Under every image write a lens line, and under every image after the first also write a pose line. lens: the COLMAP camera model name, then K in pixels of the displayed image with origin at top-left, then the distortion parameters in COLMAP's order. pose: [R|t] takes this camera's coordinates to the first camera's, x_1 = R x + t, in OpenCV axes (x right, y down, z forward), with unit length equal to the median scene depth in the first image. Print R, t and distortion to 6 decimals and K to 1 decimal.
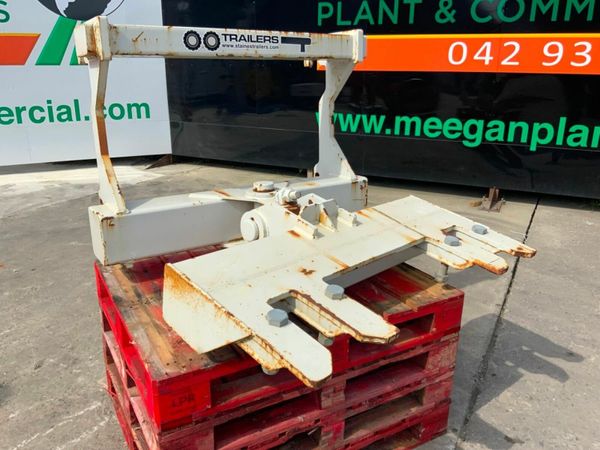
lens RADIAL K [[497.9, 0, 300.7], [0, 497.9, 221.0], [0, 0, 1]] dist [0.029969, -0.061934]
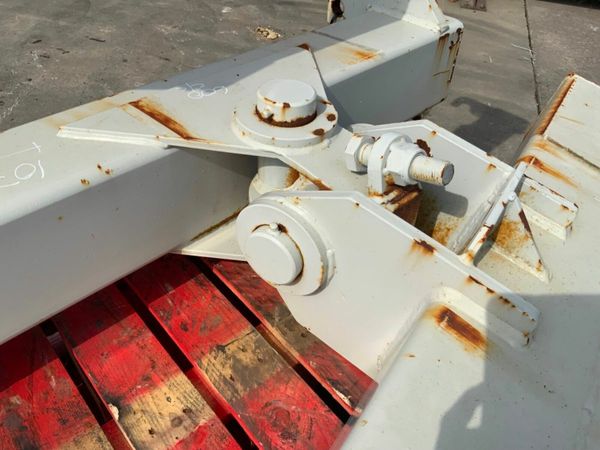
lens RADIAL K [[497.9, 0, 299.0], [0, 497.9, 222.3], [0, 0, 1]] dist [0.029969, -0.061934]
pose [[0.979027, -0.091422, 0.182069, -0.144443], [0.005277, 0.904744, 0.425924, -0.148393], [-0.203664, -0.416030, 0.886251, 0.698467]]
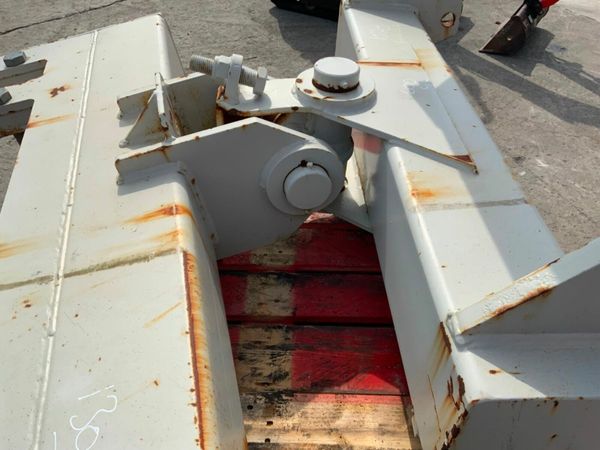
lens RADIAL K [[497.9, 0, 301.5], [0, 497.9, 227.4], [0, 0, 1]] dist [0.029969, -0.061934]
pose [[-0.516528, 0.553646, -0.653203, 0.330985], [-0.269796, 0.618761, 0.737798, -0.325565], [0.812656, 0.557324, -0.170236, 1.195647]]
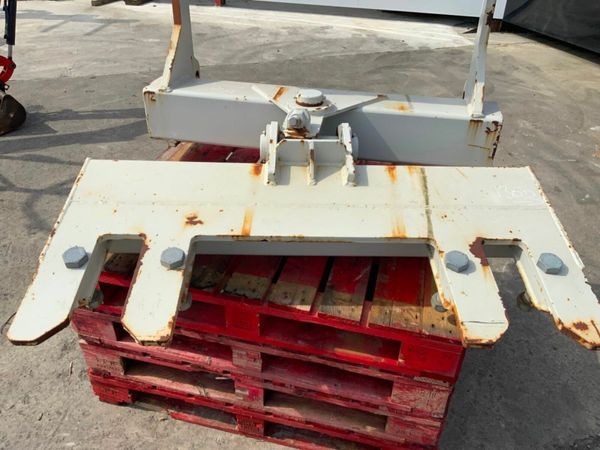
lens RADIAL K [[497.9, 0, 301.2], [0, 497.9, 226.2], [0, 0, 1]] dist [0.029969, -0.061934]
pose [[0.716994, 0.395902, -0.573744, 0.482864], [-0.215738, 0.908685, 0.357419, -0.174263], [0.662855, -0.132489, 0.736933, 0.397614]]
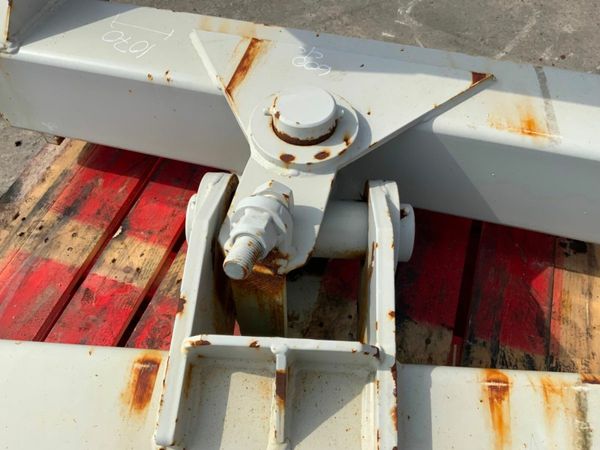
lens RADIAL K [[497.9, 0, 304.4], [0, 497.9, 226.1], [0, 0, 1]] dist [0.029969, -0.061934]
pose [[0.663198, 0.603534, -0.442623, 0.119011], [-0.204939, 0.715226, 0.668170, -0.246109], [0.719839, -0.352418, 0.598024, 0.828652]]
